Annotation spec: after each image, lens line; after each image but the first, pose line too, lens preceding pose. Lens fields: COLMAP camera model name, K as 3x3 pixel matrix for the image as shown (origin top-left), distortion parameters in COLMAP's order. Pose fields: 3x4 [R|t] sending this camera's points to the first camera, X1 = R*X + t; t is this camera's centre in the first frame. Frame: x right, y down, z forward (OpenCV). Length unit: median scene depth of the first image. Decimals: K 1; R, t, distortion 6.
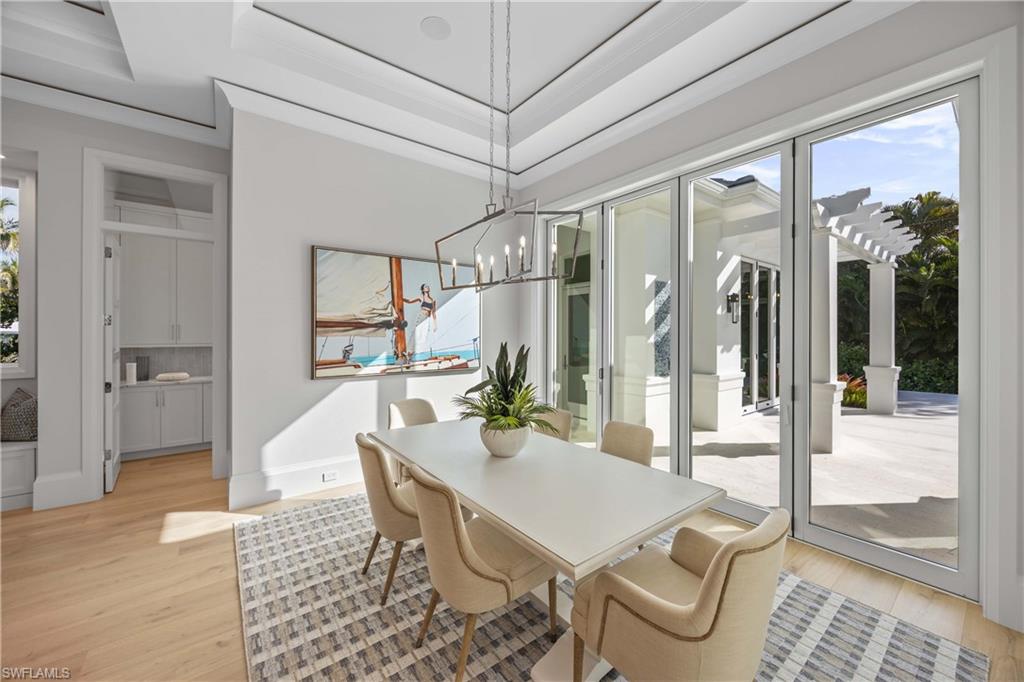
lens RADIAL K [[398.2, 0, 501.0], [0, 398.2, 331.0], [0, 0, 1]] dist [0.013461, -0.000060]
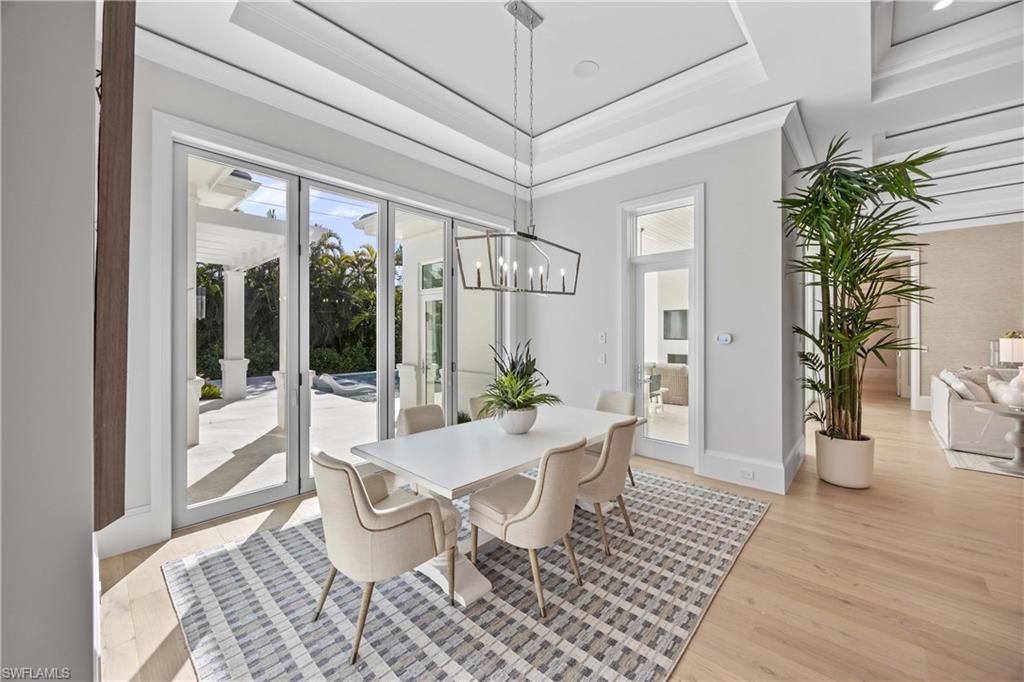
lens RADIAL K [[388.6, 0, 513.1], [0, 388.6, 336.3], [0, 0, 1]] dist [0.001609, -0.000007]
pose [[-0.191392, -0.015889, 0.981385, -0.700976], [-0.000817, 0.999871, 0.016029, -0.007072], [-0.981513, 0.002266, -0.191380, 0.751106]]
